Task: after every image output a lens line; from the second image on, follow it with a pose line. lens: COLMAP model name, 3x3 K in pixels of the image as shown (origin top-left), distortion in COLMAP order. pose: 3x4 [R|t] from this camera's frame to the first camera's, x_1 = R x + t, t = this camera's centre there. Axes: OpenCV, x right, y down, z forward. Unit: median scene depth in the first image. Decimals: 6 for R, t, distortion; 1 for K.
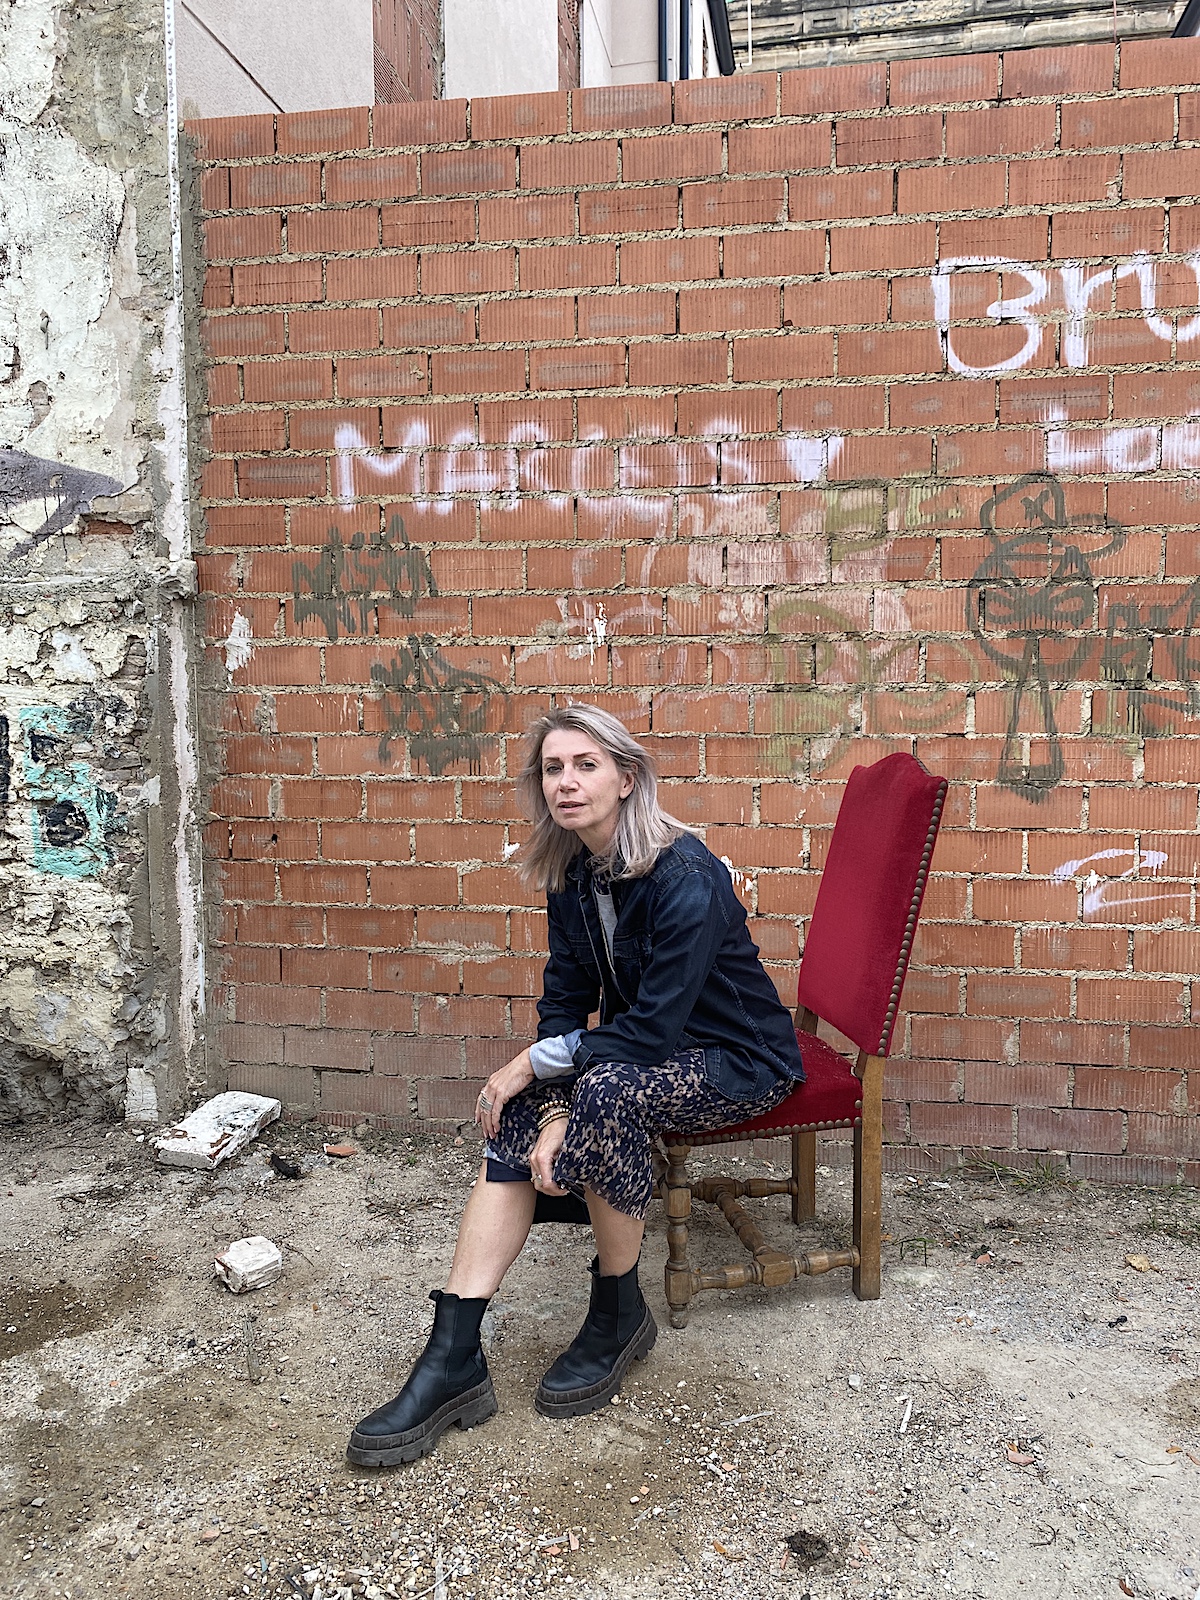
lens RADIAL K [[1226.6, 0, 615.4], [0, 1226.6, 796.7], [0, 0, 1]] dist [0.014111, -0.019315]
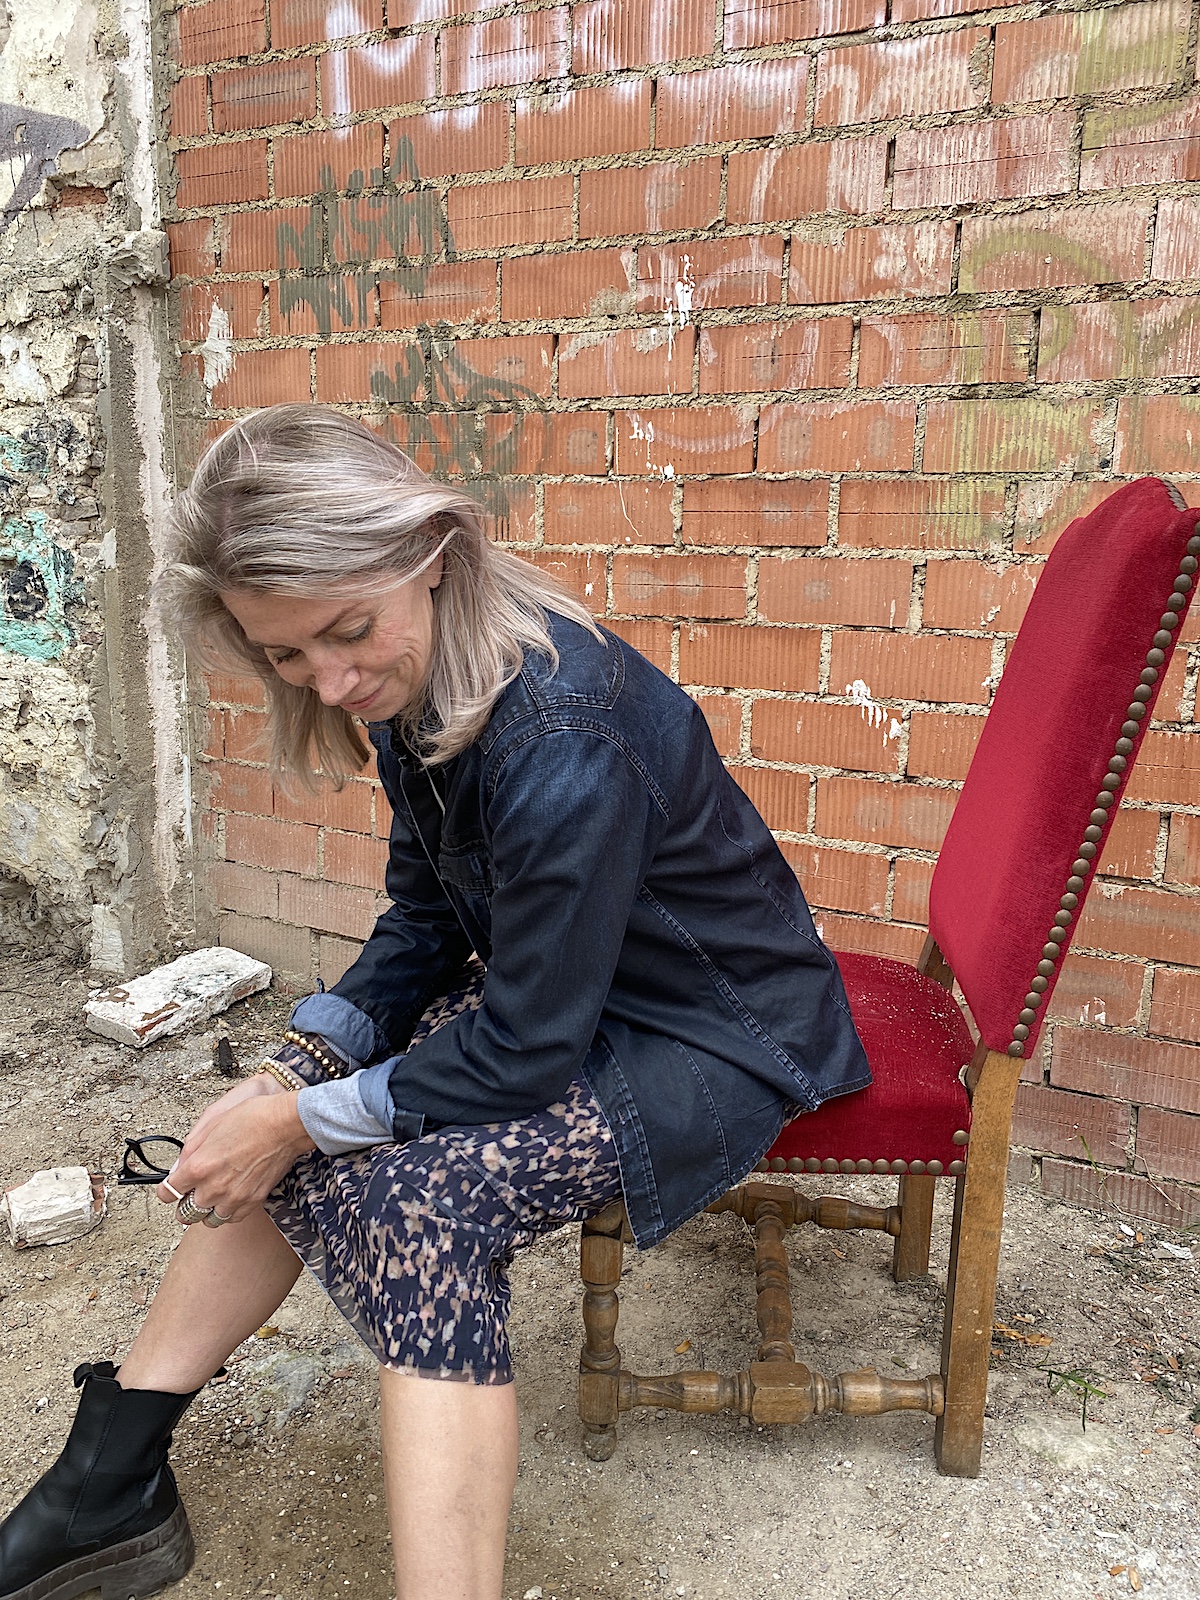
lens RADIAL K [[1226.6, 0, 602.8], [0, 1226.6, 795.0], [0, 0, 1]] dist [0.014111, -0.019315]
pose [[0.953692, 0.085003, -0.288523, 0.150614], [-0.049816, 0.990627, 0.127187, 0.034857], [0.296630, -0.106925, 0.948988, 0.368878]]
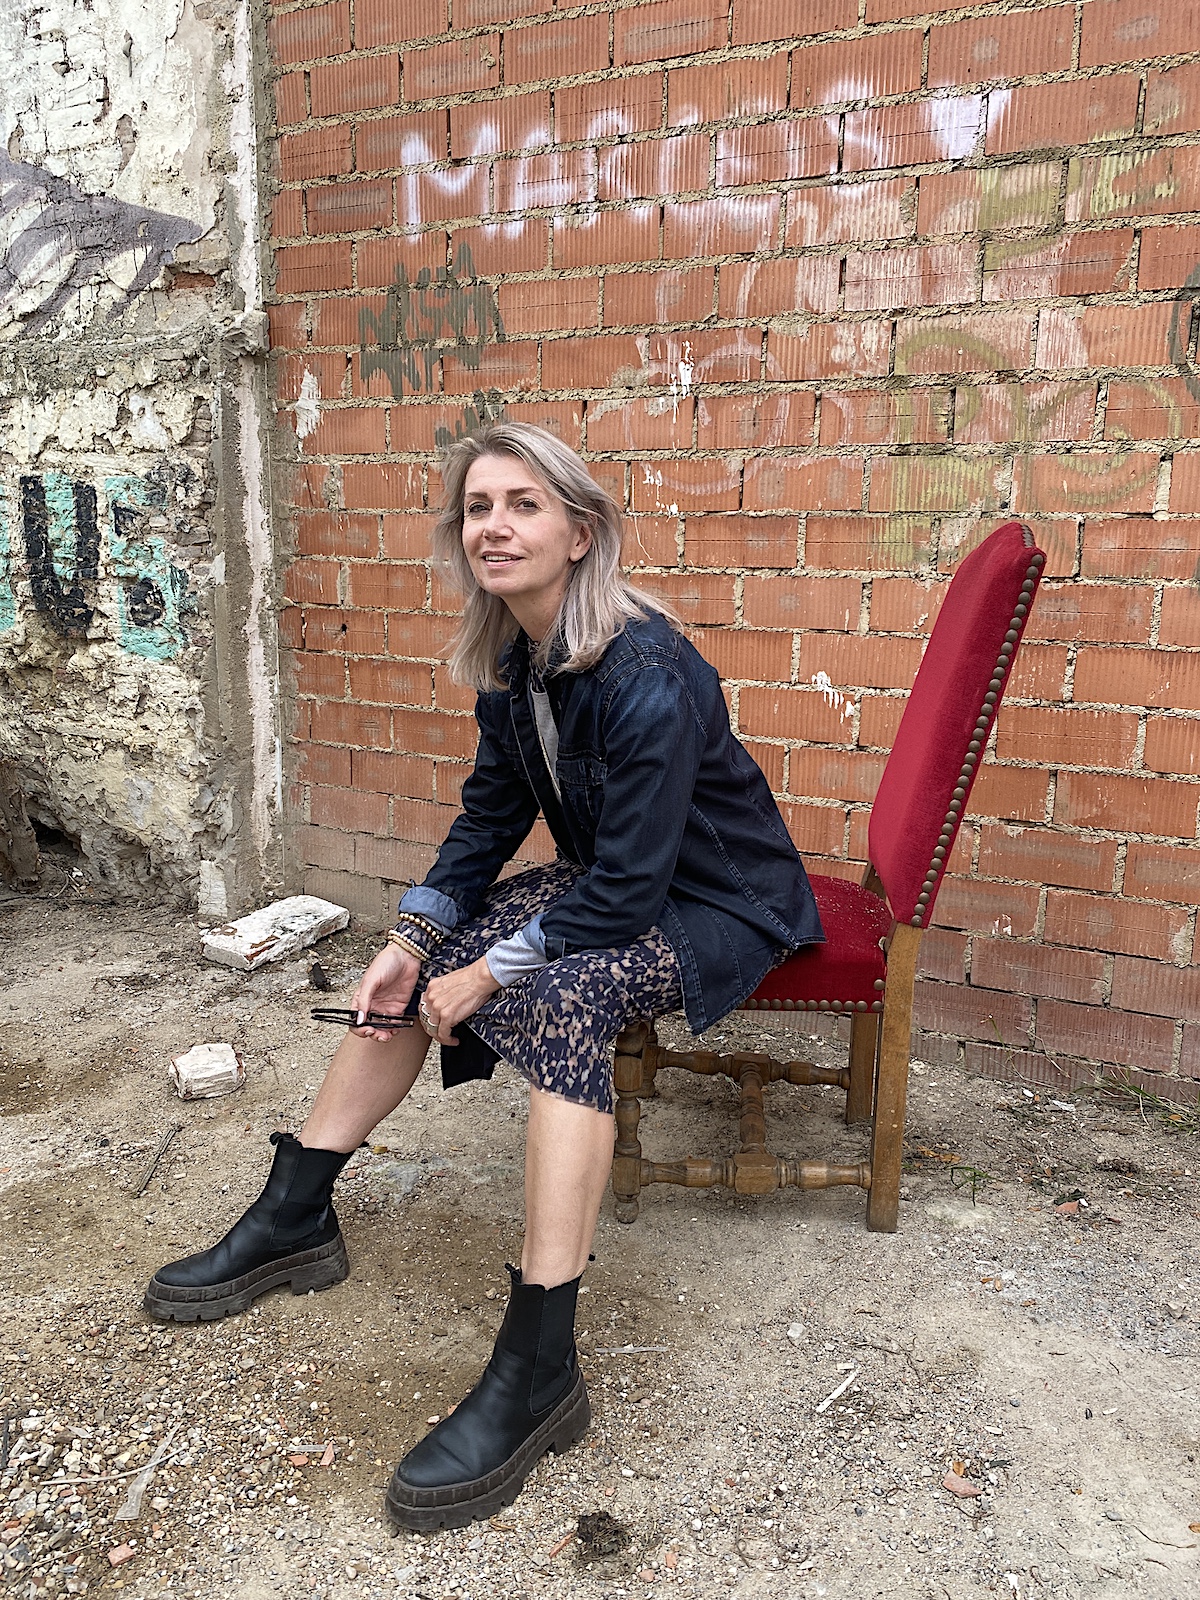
lens RADIAL K [[1226.6, 0, 603.2], [0, 1226.6, 803.8], [0, 0, 1]] dist [0.014111, -0.019315]
pose [[0.953050, 0.083263, -0.291142, 0.194513], [-0.047337, 0.990599, 0.128343, 0.039526], [0.299091, -0.108535, 0.948032, 0.191603]]
